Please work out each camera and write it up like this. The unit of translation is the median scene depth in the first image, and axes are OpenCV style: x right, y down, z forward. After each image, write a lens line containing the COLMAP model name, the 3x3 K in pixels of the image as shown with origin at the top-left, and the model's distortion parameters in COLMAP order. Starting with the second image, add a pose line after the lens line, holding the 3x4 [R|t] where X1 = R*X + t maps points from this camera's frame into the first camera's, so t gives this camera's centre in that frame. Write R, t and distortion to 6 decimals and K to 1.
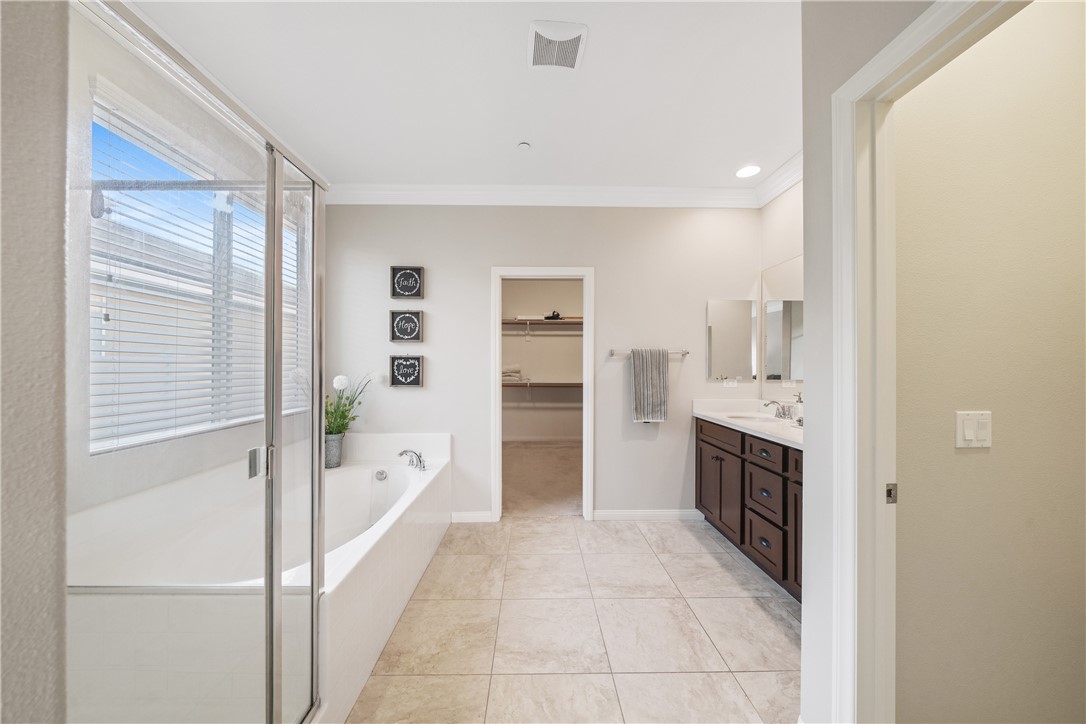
lens RADIAL K [[369.4, 0, 537.5], [0, 369.4, 365.1], [0, 0, 1]] dist [-0.008023, -0.000069]
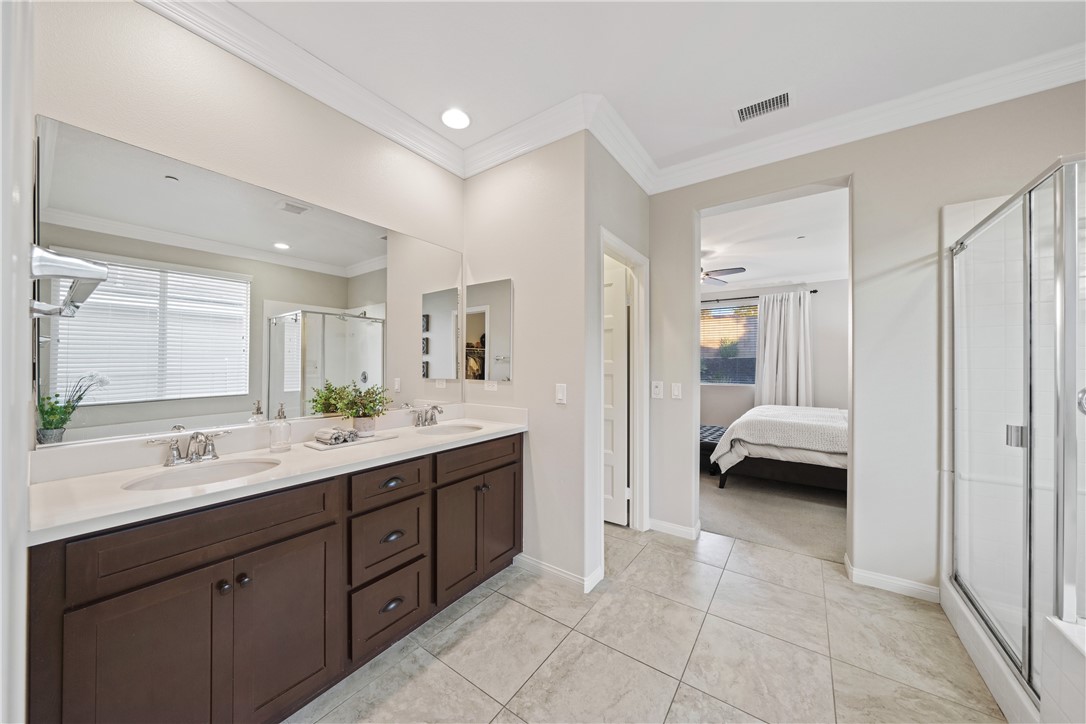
lens RADIAL K [[369.4, 0, 537.5], [0, 369.4, 365.1], [0, 0, 1]] dist [-0.008023, -0.000069]
pose [[-0.807319, -0.007241, 0.590070, -0.036361], [-0.008396, 0.999964, 0.000784, 0.004260], [-0.590055, -0.004321, -0.807351, 1.253464]]
